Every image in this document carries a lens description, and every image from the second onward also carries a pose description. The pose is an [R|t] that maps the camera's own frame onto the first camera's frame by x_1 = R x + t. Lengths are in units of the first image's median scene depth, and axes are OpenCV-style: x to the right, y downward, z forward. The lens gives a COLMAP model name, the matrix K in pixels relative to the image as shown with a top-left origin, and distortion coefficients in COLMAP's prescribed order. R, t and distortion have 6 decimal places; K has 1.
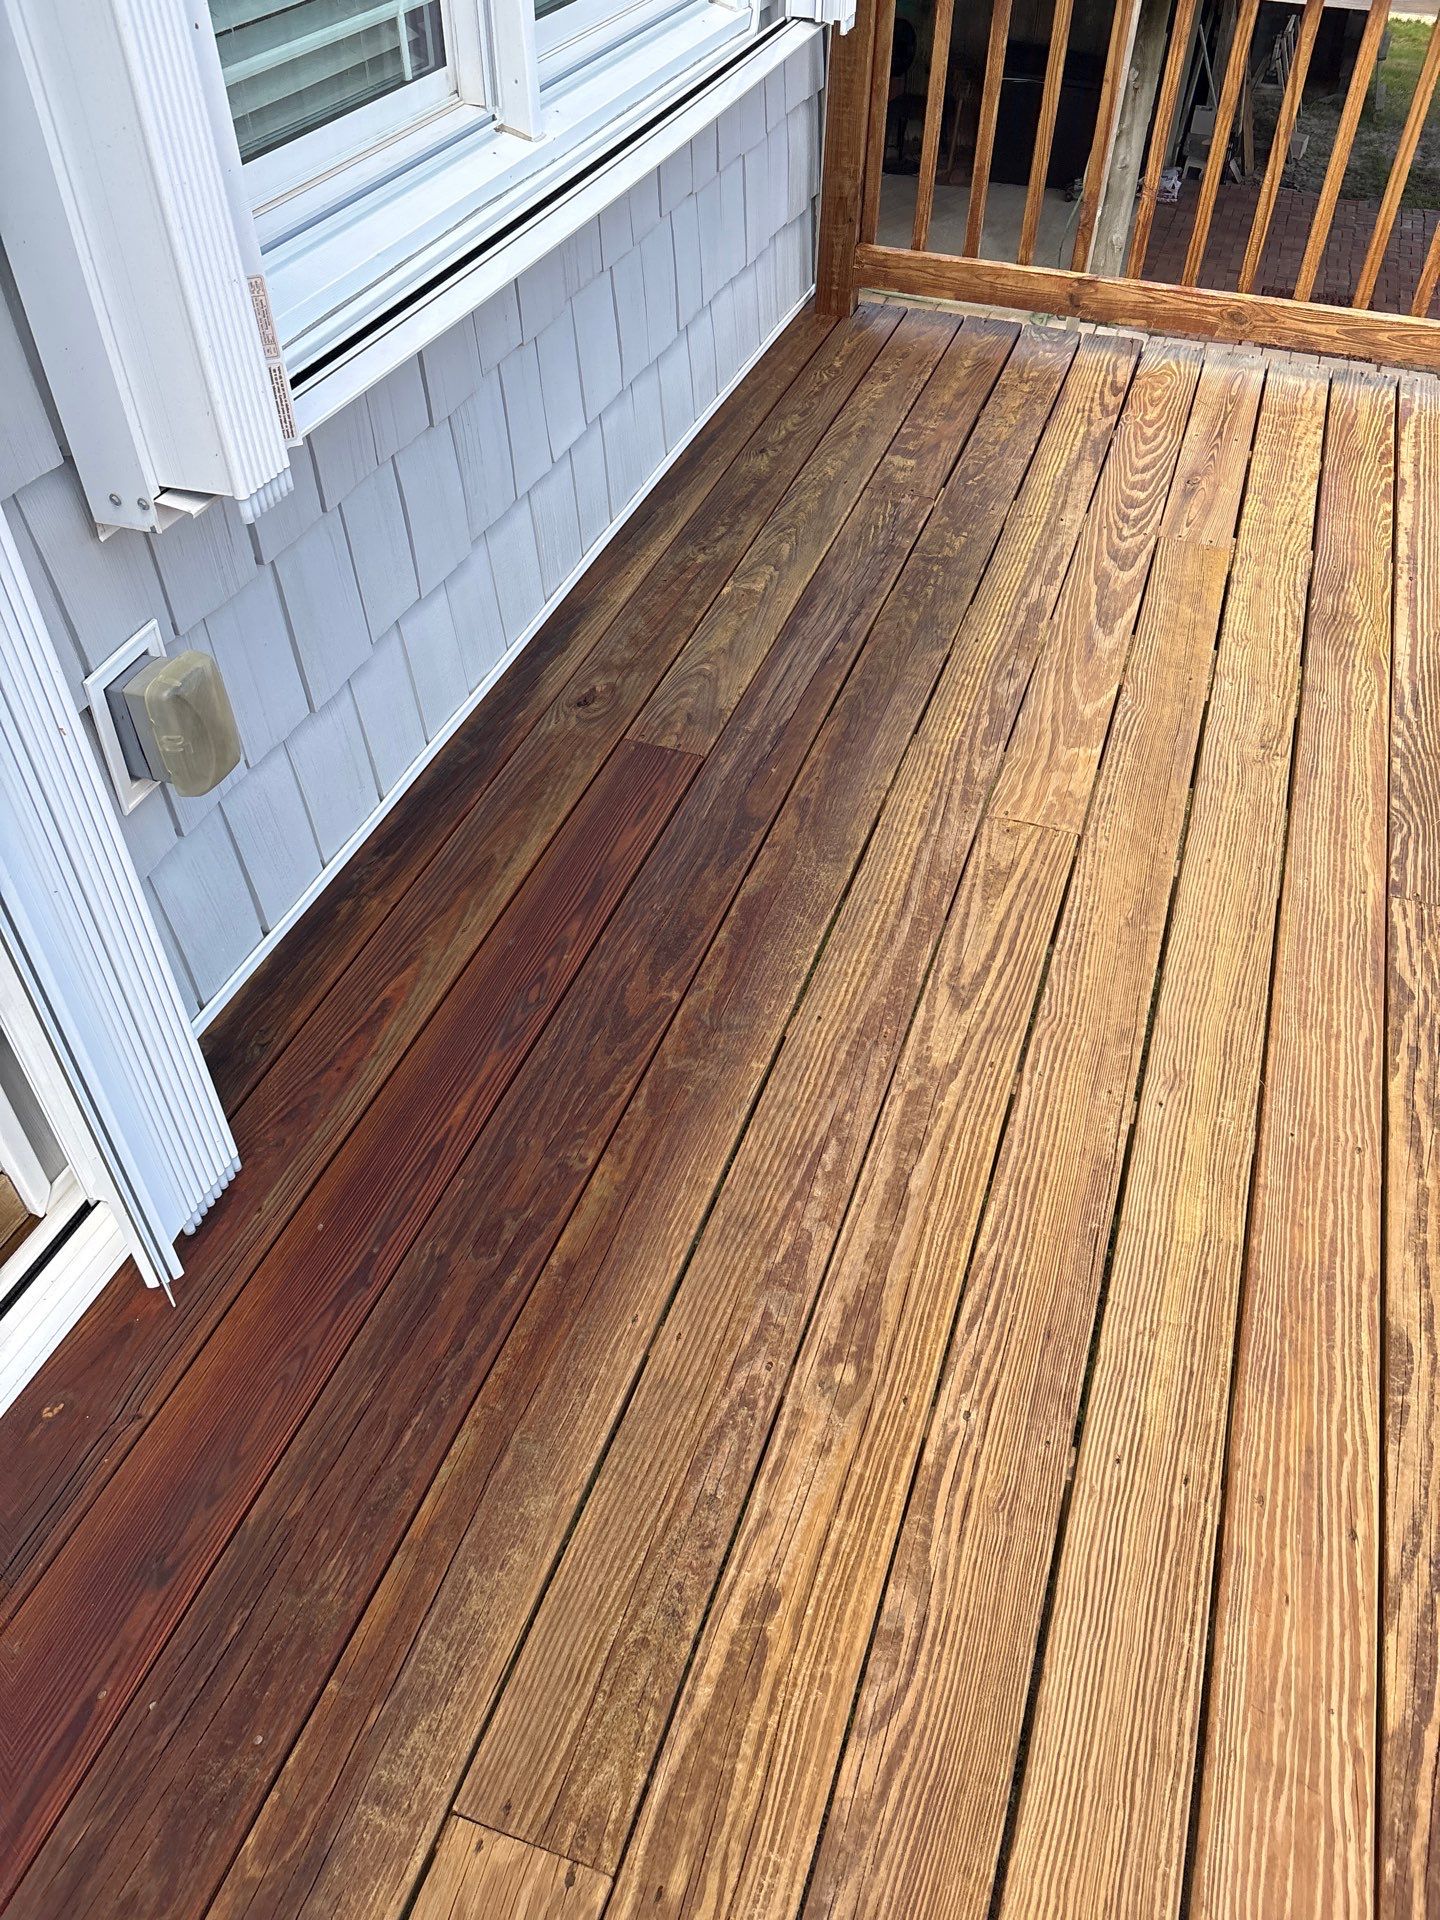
lens RADIAL K [[1445.8, 0, 720.0], [0, 1445.8, 960.0], [0, 0, 1]] dist [0.004503, -0.004723]
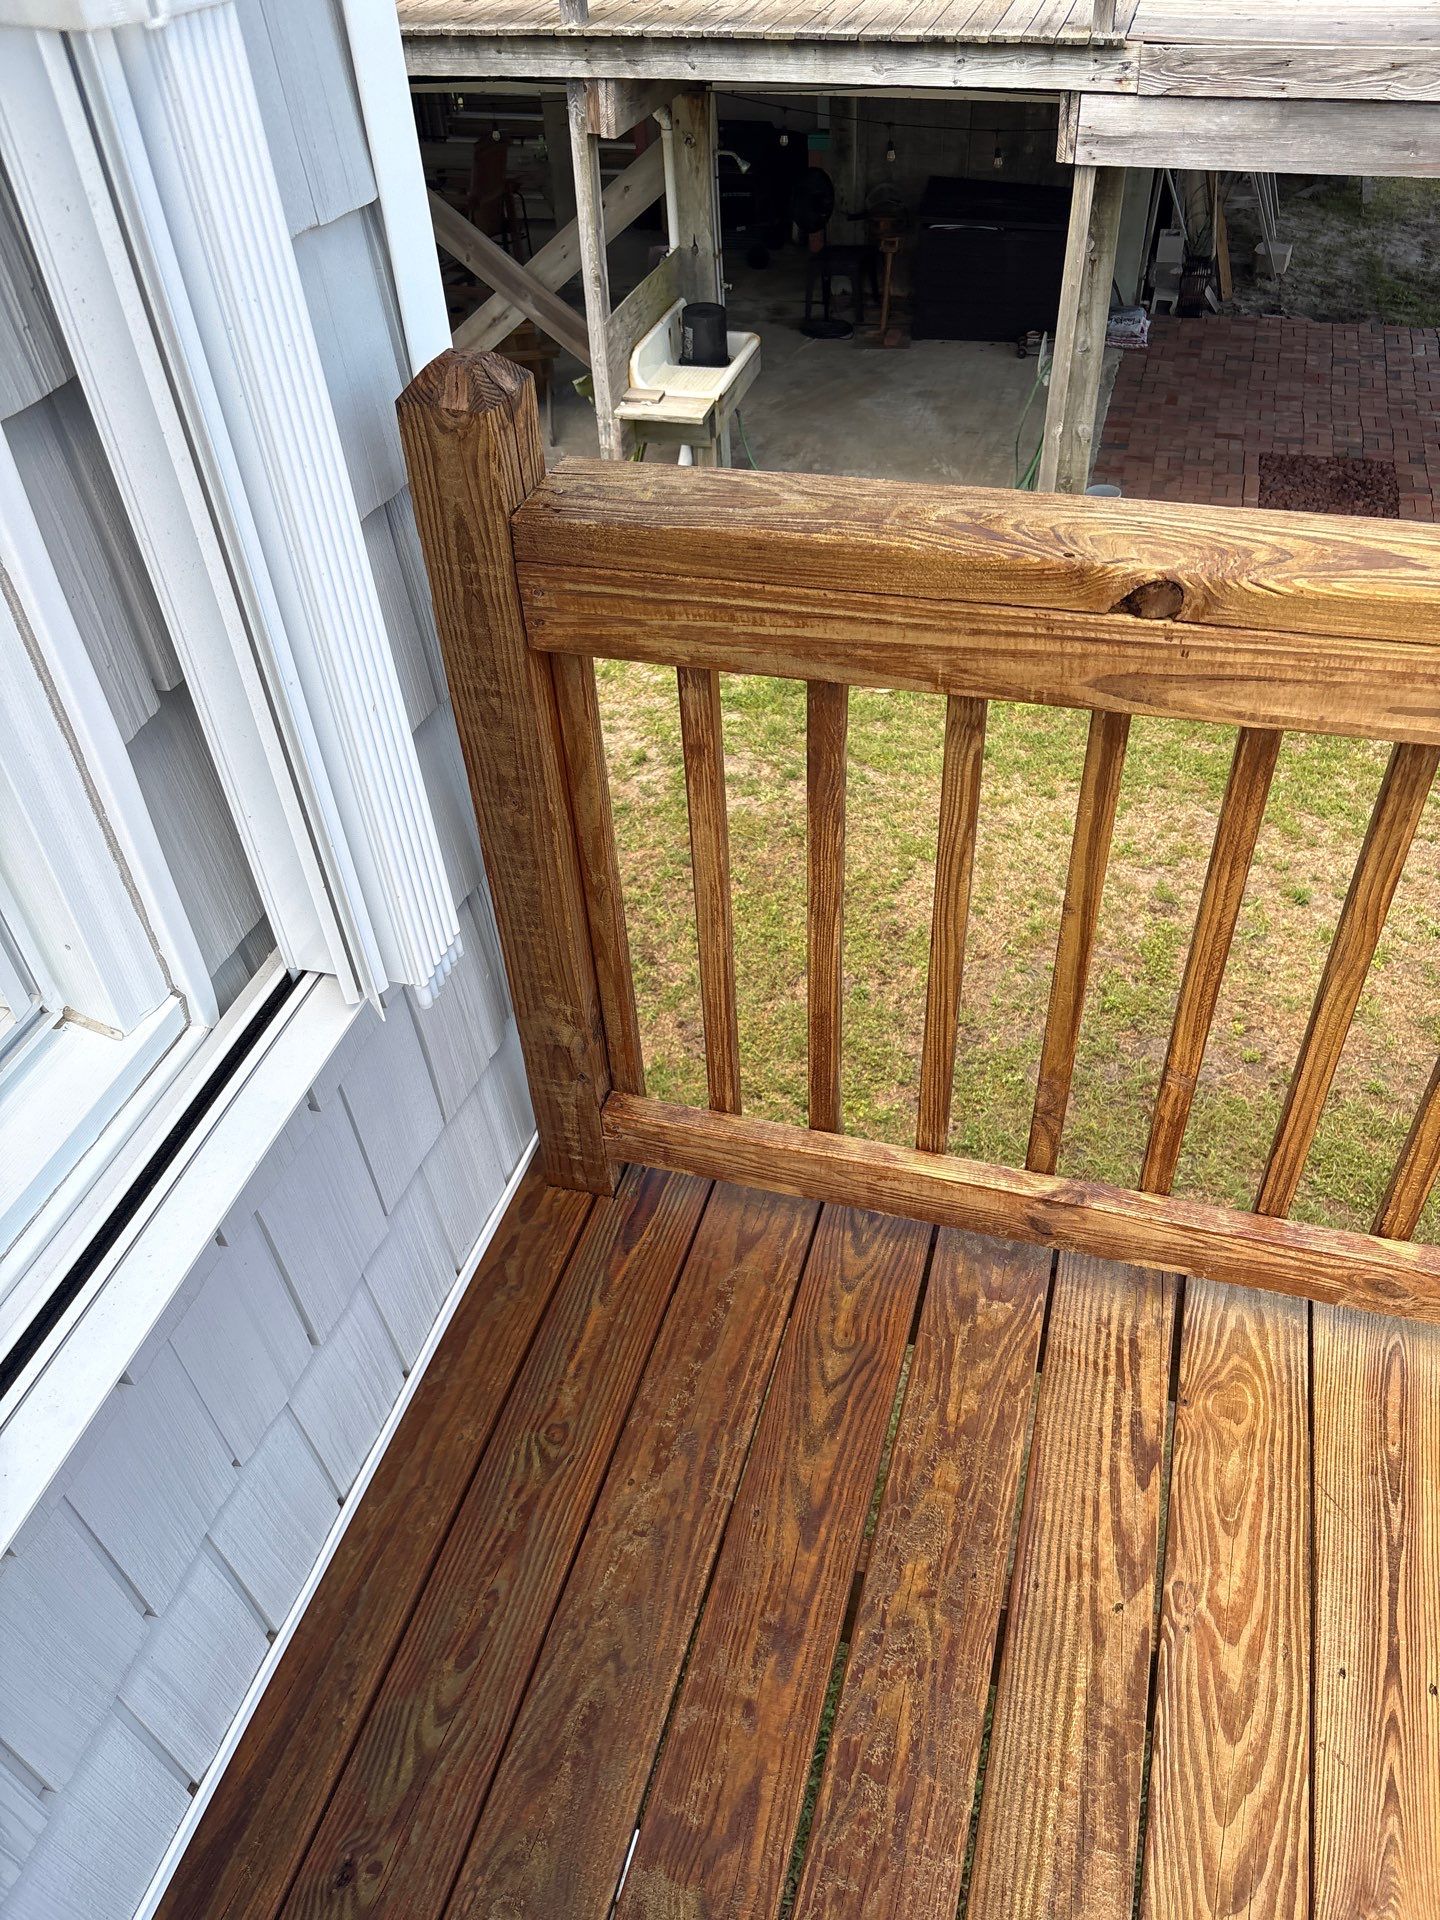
lens RADIAL K [[1429.2, 0, 720.0], [0, 1429.2, 960.0], [0, 0, 1]] dist [0.016612, 0.004157]
pose [[0.997159, -0.074529, -0.010963, 0.149847], [0.074247, 0.996947, -0.024174, -0.547526], [0.012731, 0.023291, 0.999648, 0.514239]]
